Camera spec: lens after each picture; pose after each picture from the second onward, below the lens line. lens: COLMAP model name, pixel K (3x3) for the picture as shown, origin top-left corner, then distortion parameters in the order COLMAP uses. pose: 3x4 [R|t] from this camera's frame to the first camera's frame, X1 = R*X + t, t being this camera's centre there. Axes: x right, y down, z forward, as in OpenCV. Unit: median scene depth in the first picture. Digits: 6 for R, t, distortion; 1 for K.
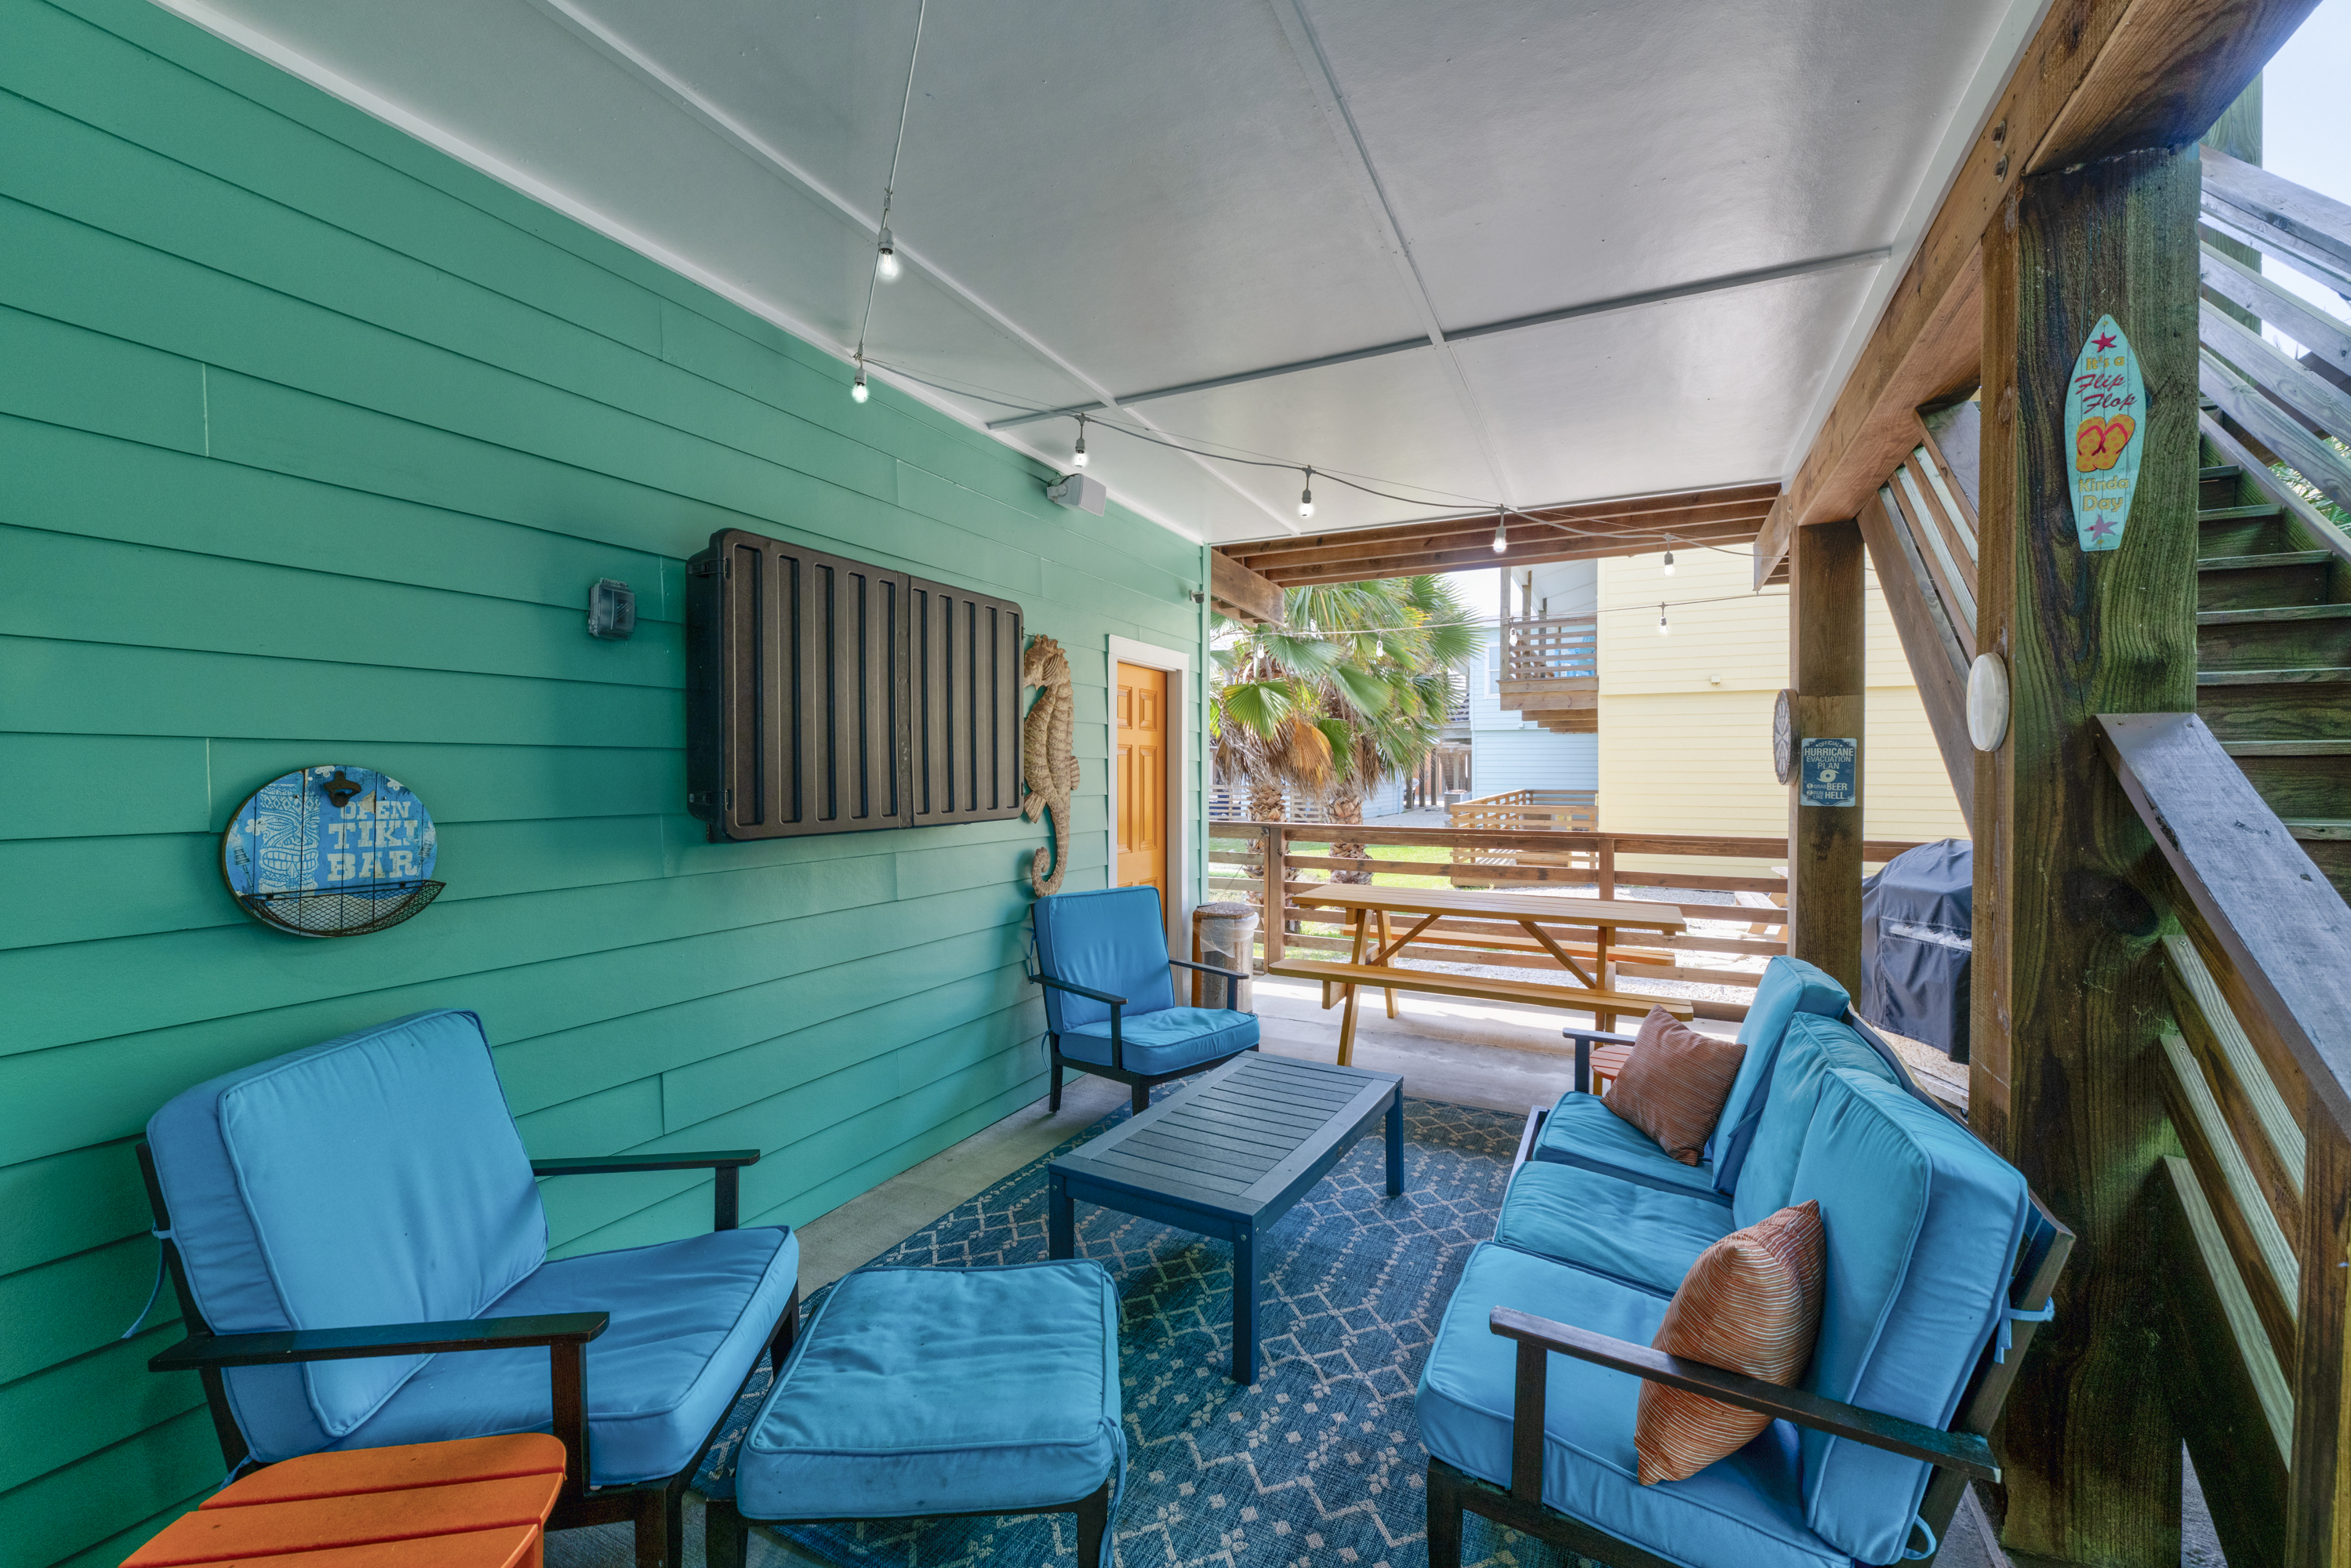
lens RADIAL K [[924.6, 0, 1171.3], [0, 924.6, 773.6], [0, 0, 1]] dist [0.002315, 0.000536]
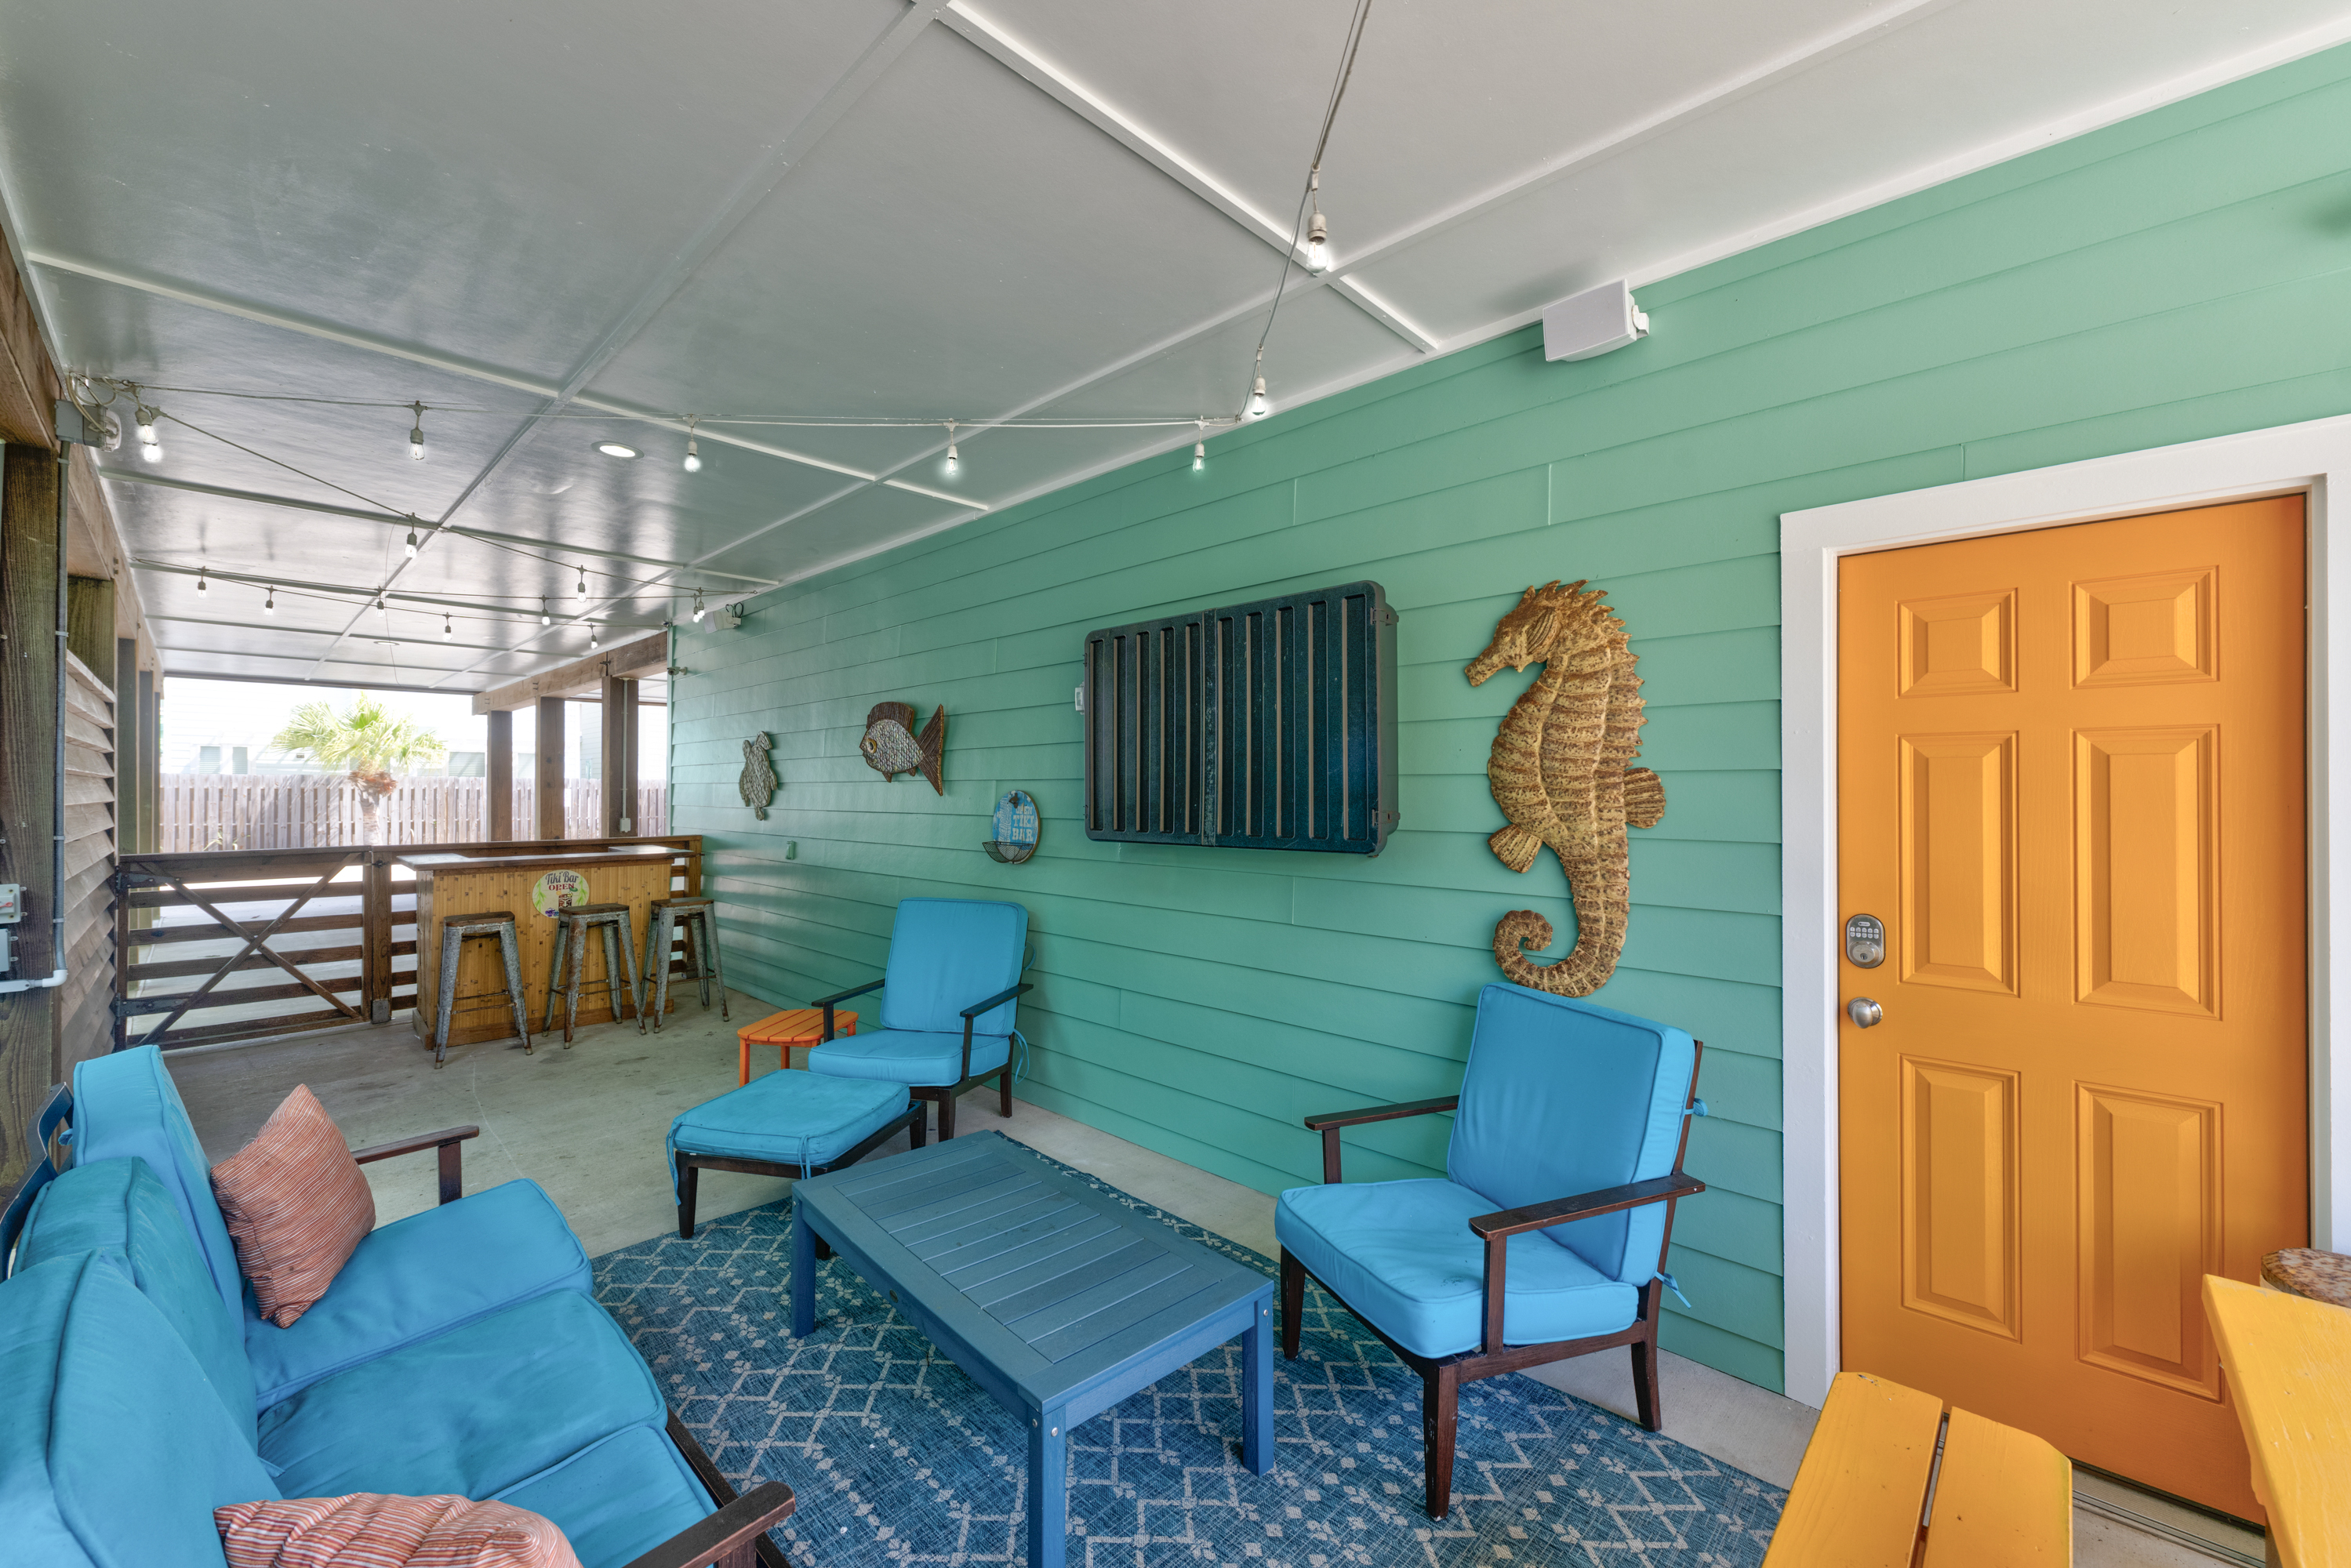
lens RADIAL K [[924.6, 0, 1178.0], [0, 924.6, 792.3], [0, 0, 1]] dist [0.002315, 0.000536]
pose [[-0.289079, 0.003018, -0.957300, 0.995074], [-0.002336, 0.999990, 0.003858, -0.011567], [0.957302, 0.003351, -0.289069, 1.706021]]
